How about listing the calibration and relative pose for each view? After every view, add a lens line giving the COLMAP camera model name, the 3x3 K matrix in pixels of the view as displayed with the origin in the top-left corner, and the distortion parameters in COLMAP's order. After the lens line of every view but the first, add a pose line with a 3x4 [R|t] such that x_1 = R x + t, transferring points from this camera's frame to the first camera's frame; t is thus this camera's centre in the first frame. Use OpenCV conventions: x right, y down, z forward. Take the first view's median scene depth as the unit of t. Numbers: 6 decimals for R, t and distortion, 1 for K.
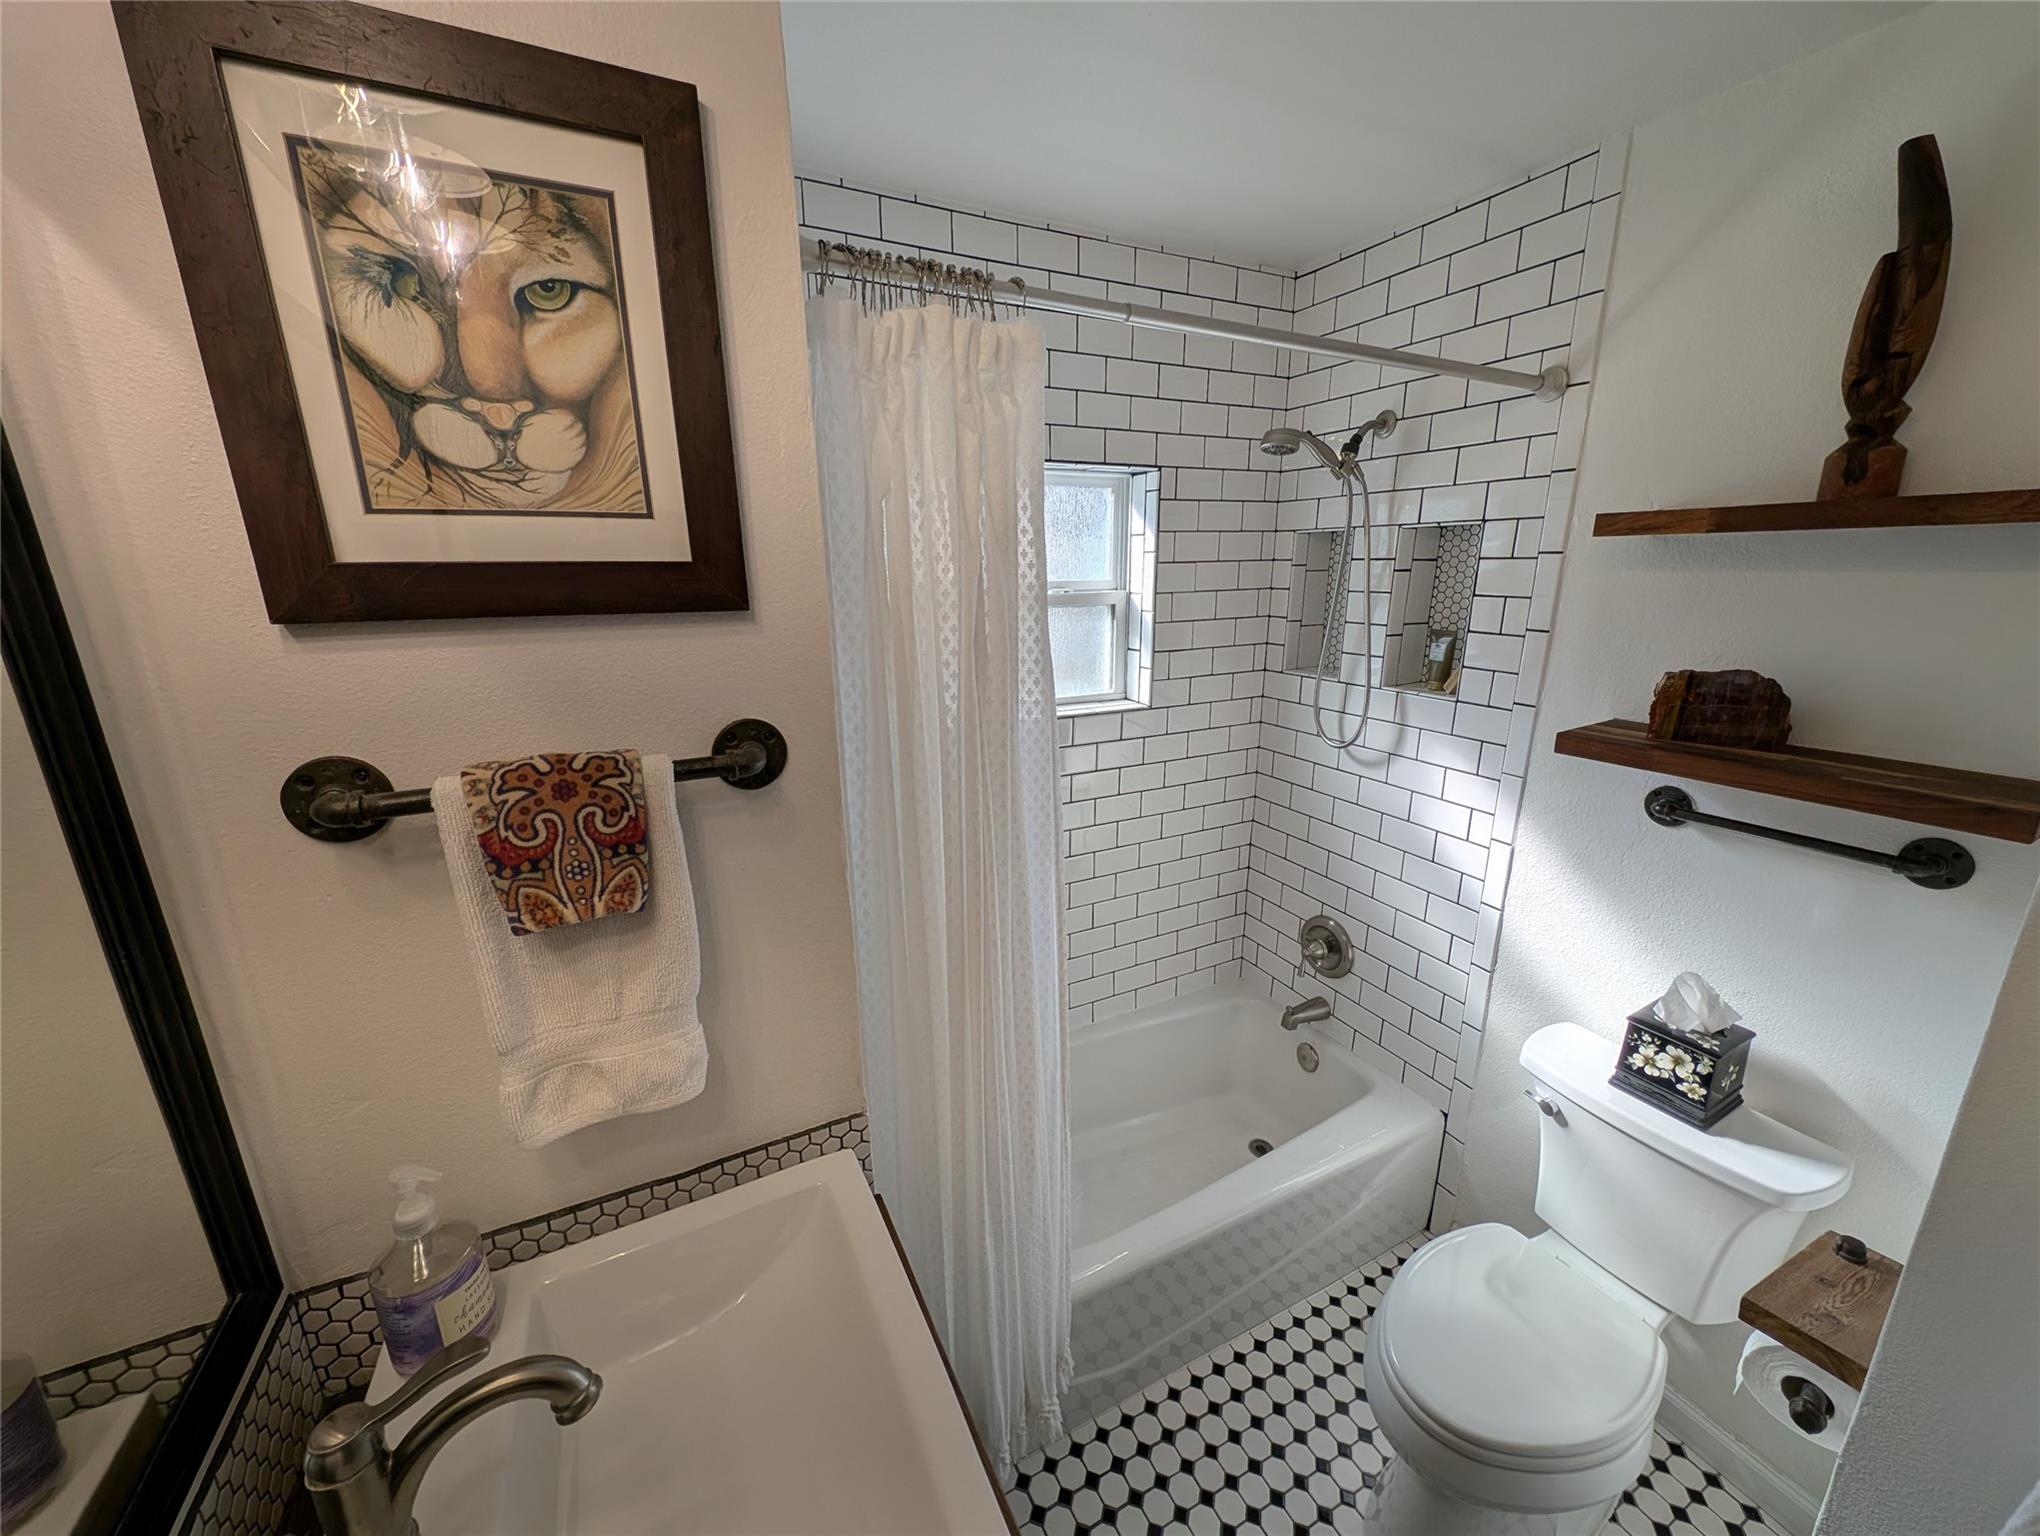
lens RADIAL K [[764.7, 0, 1018.7], [0, 764.7, 762.7], [0, 0, 1]] dist [-0.002562, -0.001015]
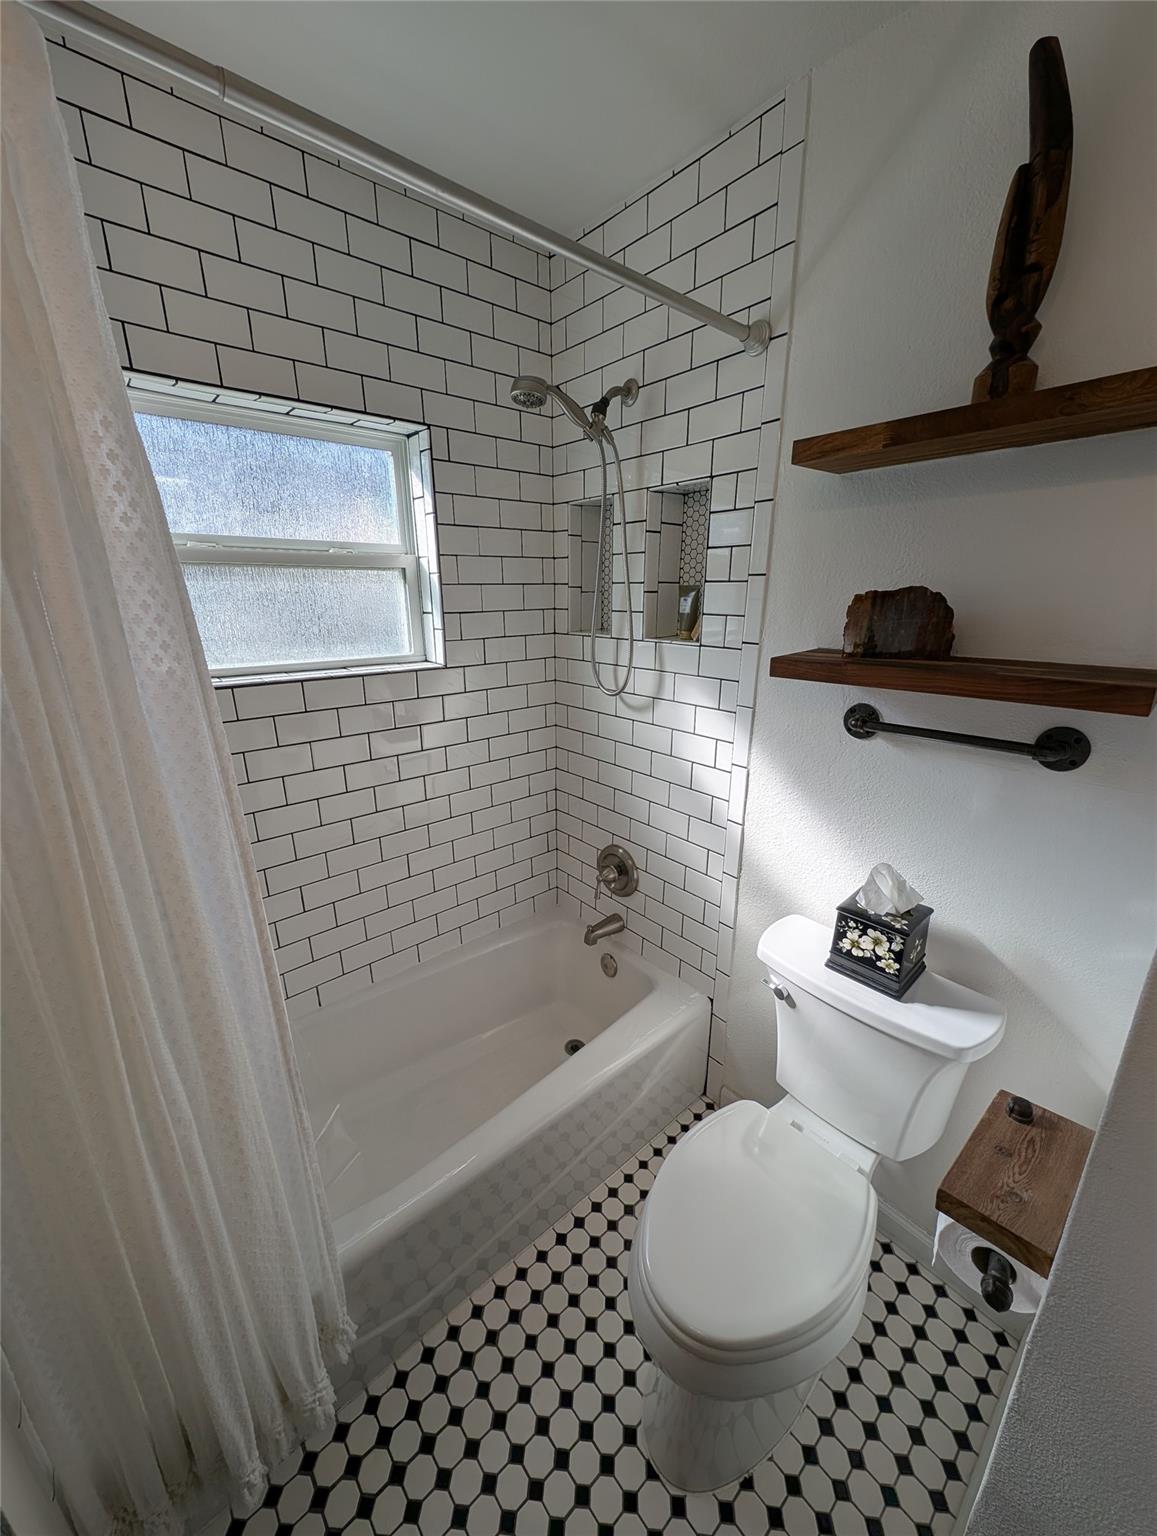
lens RADIAL K [[575.8, 0, 577.5], [0, 575.8, 769.3], [0, 0, 1]] dist [-0.002562, -0.001015]
pose [[0.969955, -0.066788, 0.233936, 0.220024], [0.056899, 0.997188, 0.048777, 0.060077], [-0.236536, -0.034001, 0.971028, 0.248603]]
